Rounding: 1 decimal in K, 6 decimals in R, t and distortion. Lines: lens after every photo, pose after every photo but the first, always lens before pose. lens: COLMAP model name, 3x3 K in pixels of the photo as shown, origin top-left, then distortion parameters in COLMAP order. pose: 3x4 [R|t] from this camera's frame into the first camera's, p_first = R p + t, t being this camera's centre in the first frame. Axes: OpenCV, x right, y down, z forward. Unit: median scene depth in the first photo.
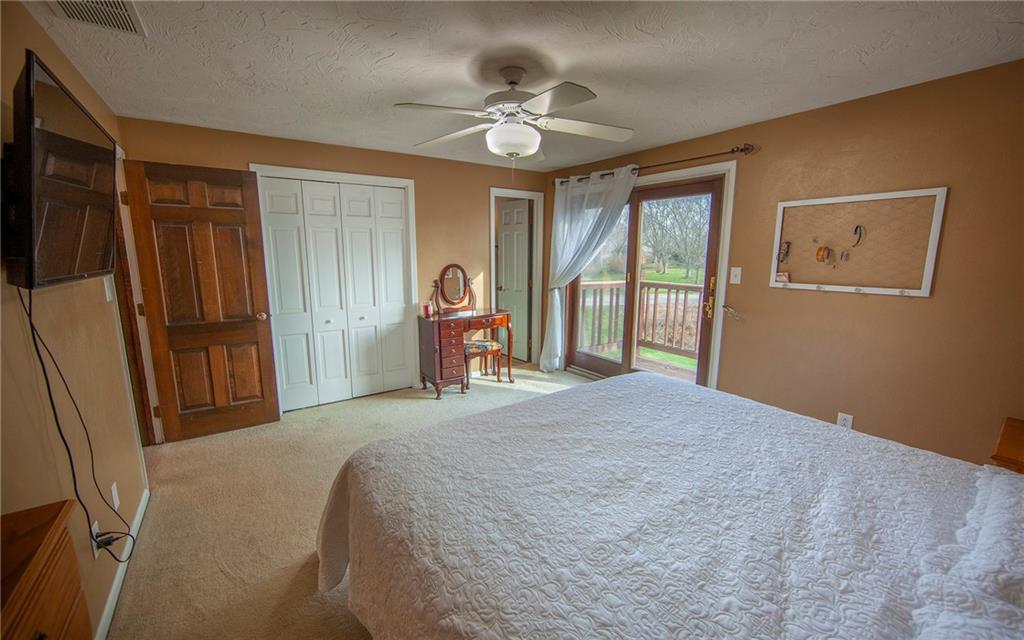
lens RADIAL K [[410.0, 0, 512.0], [0, 410.0, 320.0], [0, 0, 1]] dist [-0.000994, -0.000072]
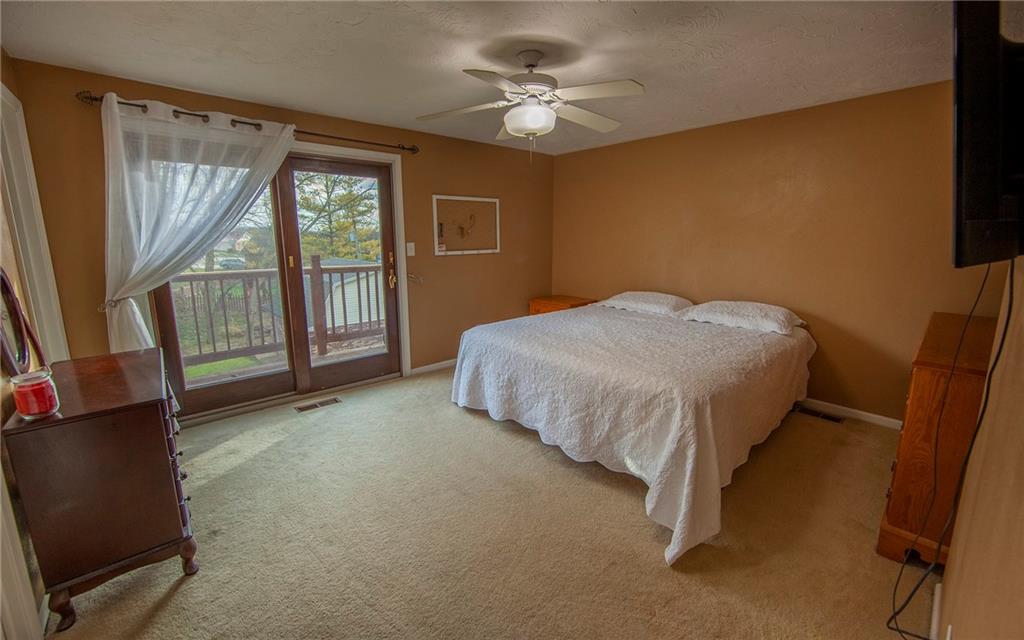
lens RADIAL K [[421.6, 0, 515.6], [0, 421.6, 313.8], [0, 0, 1]] dist [-0.002122, 0.000025]
pose [[-0.139236, -0.185664, 0.972699, -0.736910], [0.169649, 0.963272, 0.208149, -0.123767], [-0.975619, 0.193999, -0.102624, 0.801693]]
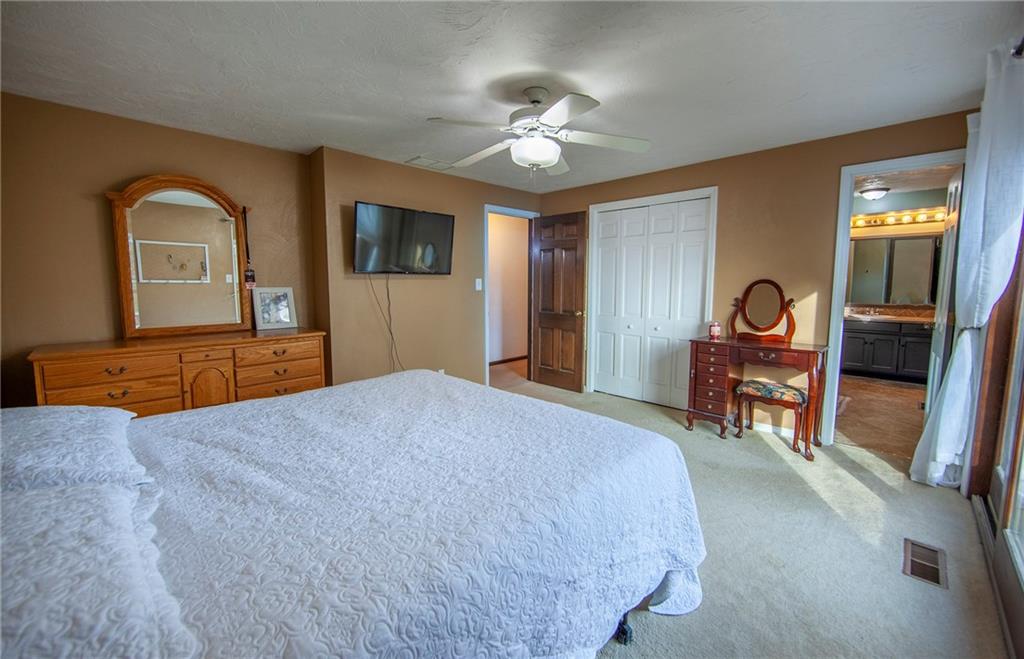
lens RADIAL K [[415.0, 0, 511.5], [0, 415.0, 321.7], [0, 0, 1]] dist [0.000203, 0.000011]
pose [[0.182844, 0.098800, -0.978165, 0.726935], [-0.170028, 0.983124, 0.067518, -0.037736], [0.968328, 0.153970, 0.196557, 0.506843]]
